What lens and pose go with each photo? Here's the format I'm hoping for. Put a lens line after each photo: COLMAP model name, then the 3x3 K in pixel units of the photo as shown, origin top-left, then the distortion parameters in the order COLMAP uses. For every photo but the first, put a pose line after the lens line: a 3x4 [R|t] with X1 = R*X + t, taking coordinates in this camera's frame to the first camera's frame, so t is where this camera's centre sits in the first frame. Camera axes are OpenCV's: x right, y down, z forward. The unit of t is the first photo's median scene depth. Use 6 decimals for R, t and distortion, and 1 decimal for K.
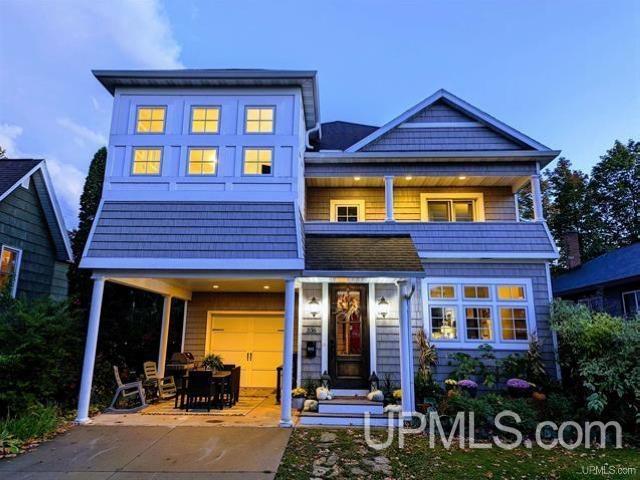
lens RADIAL K [[438.3, 0, 331.6], [0, 438.3, 237.8], [0, 0, 1]] dist [0.072666, 0.000490]
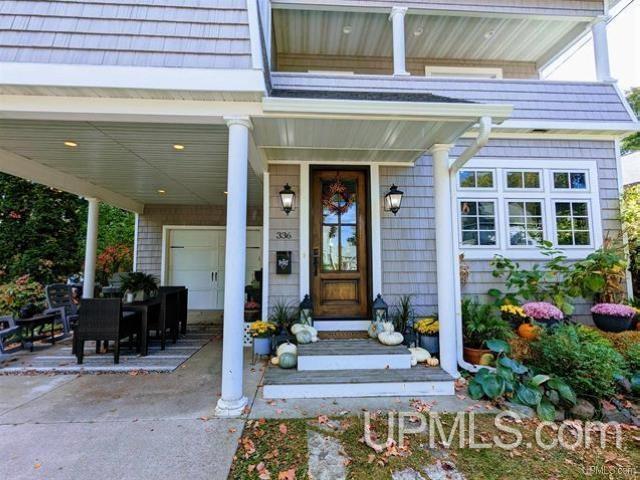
lens RADIAL K [[298.5, 0, 320.0], [0, 298.5, 240.0], [0, 0, 1]] dist [-0.000234, 0.000066]
pose [[0.997662, -0.005427, 0.068126, -0.022591], [-0.003900, 0.990697, 0.136032, 0.159748], [-0.068231, -0.135979, 0.988359, 0.567162]]
